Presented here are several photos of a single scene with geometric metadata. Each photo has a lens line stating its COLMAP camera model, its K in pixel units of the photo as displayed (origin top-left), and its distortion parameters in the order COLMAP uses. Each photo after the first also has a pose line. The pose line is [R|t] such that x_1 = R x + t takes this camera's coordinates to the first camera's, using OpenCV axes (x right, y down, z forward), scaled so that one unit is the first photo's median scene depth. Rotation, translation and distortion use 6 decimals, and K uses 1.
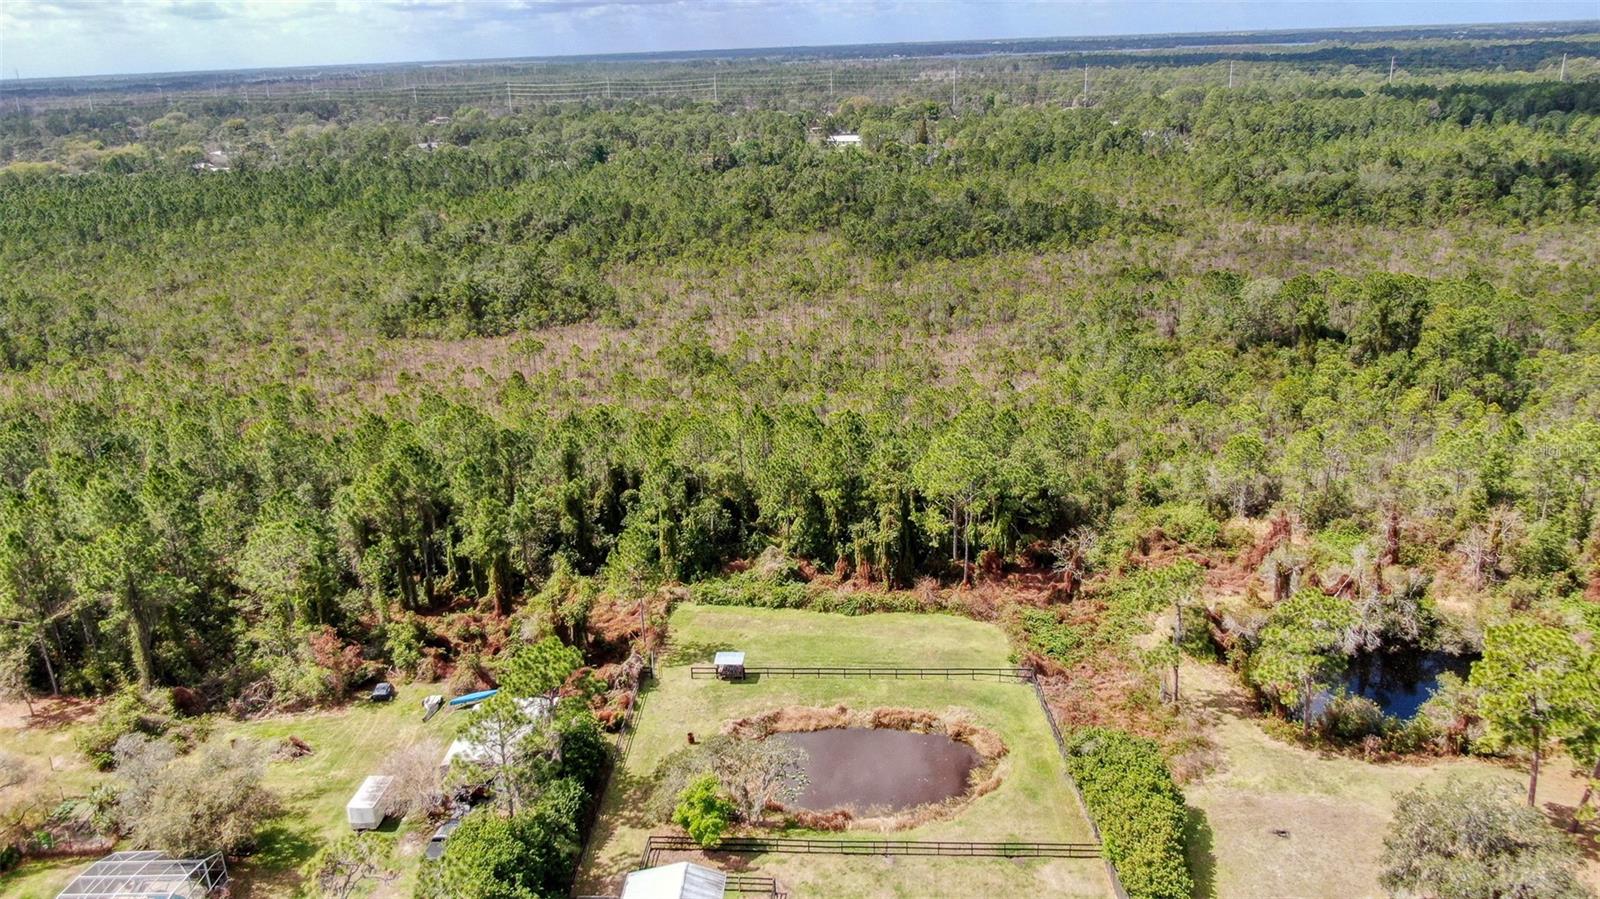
lens RADIAL K [[1237.8, 0, 800.0], [0, 1237.8, 449.5], [0, 0, 1]] dist [-0.005176, -0.003722]
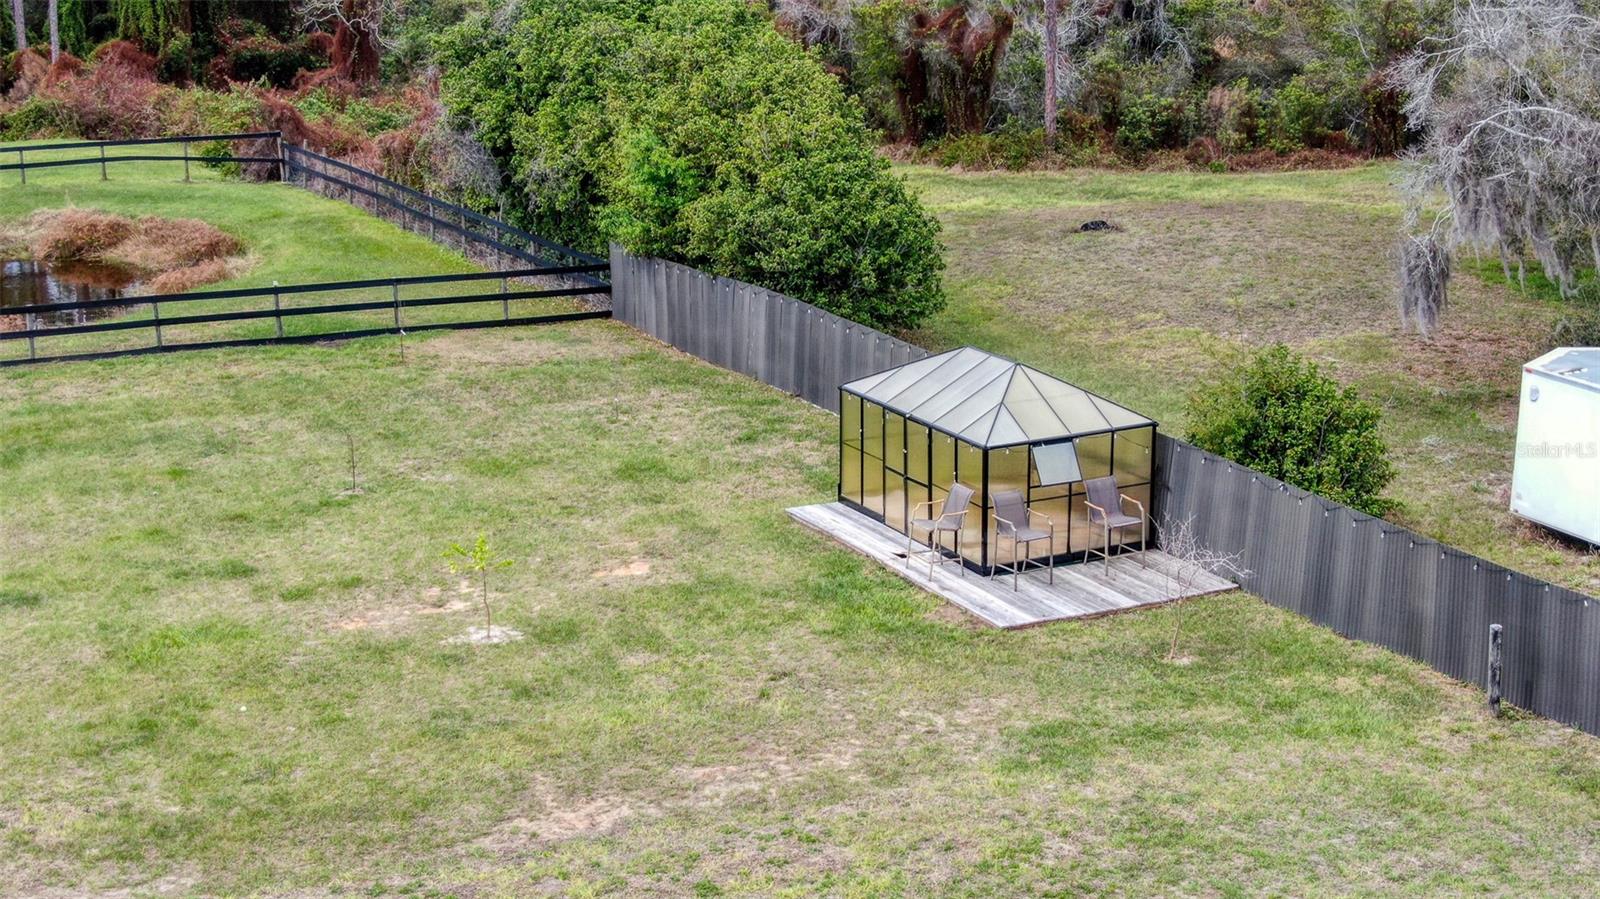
lens RADIAL K [[2283.0, 0, 800.0], [0, 2283.0, 449.5], [0, 0, 1]] dist [0.314771, -1.716481]
pose [[0.895846, -0.088281, 0.435506, 0.034070], [0.120986, 0.991499, -0.047885, 0.324158], [-0.427577, 0.095588, 0.898911, 0.400369]]
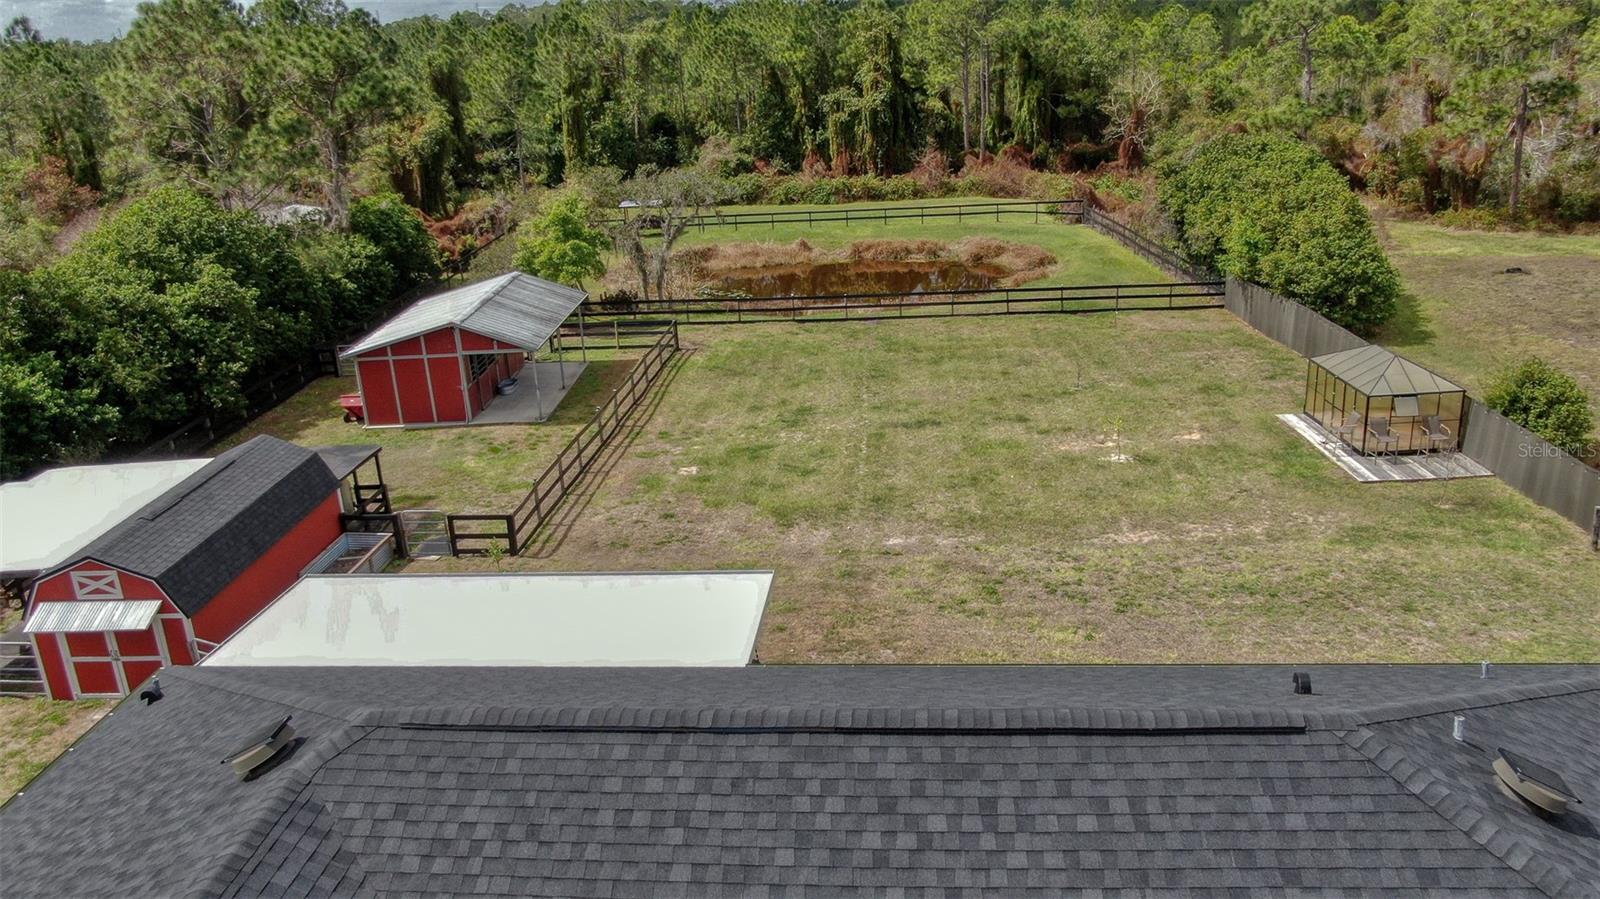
lens RADIAL K [[1256.4, 0, 800.0], [0, 1256.4, 449.5], [0, 0, 1]] dist [-0.013442, -0.001408]
pose [[0.999827, -0.018606, -0.000677, 0.030244], [0.018610, 0.999812, 0.005458, 0.322559], [0.000575, -0.005470, 0.999985, 0.320297]]
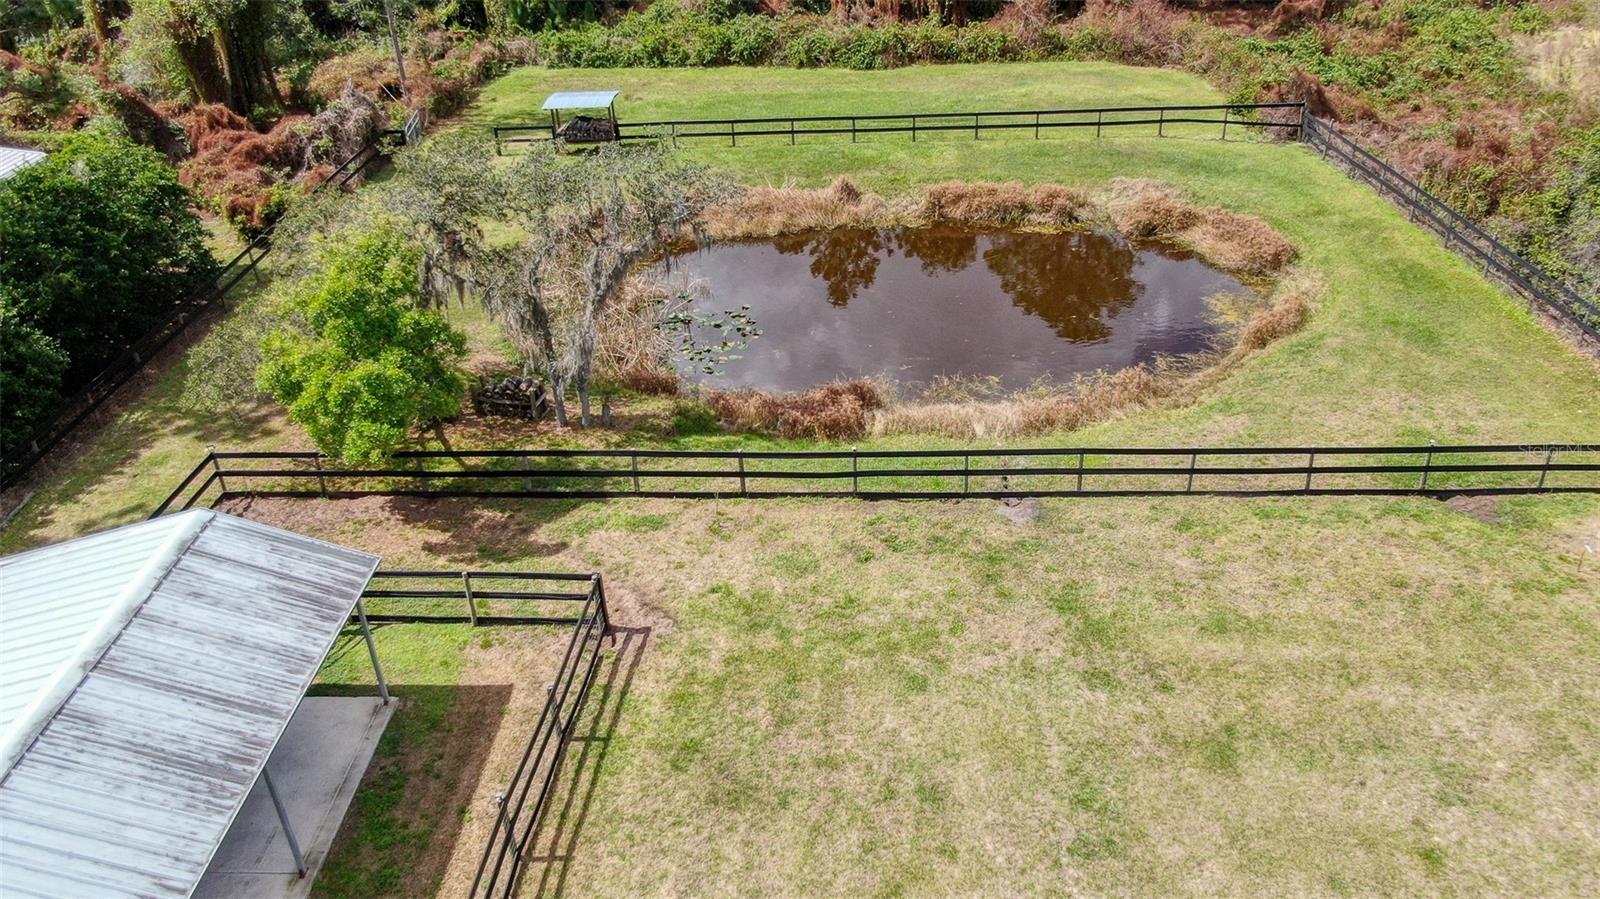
lens RADIAL K [[1237.8, 0, 800.0], [0, 1237.8, 449.5], [0, 0, 1]] dist [-0.005176, -0.003722]
pose [[0.999871, -0.015769, -0.002997, 0.018269], [0.016049, 0.979194, 0.202292, 0.214040], [-0.000256, -0.202314, 0.979321, 0.596813]]
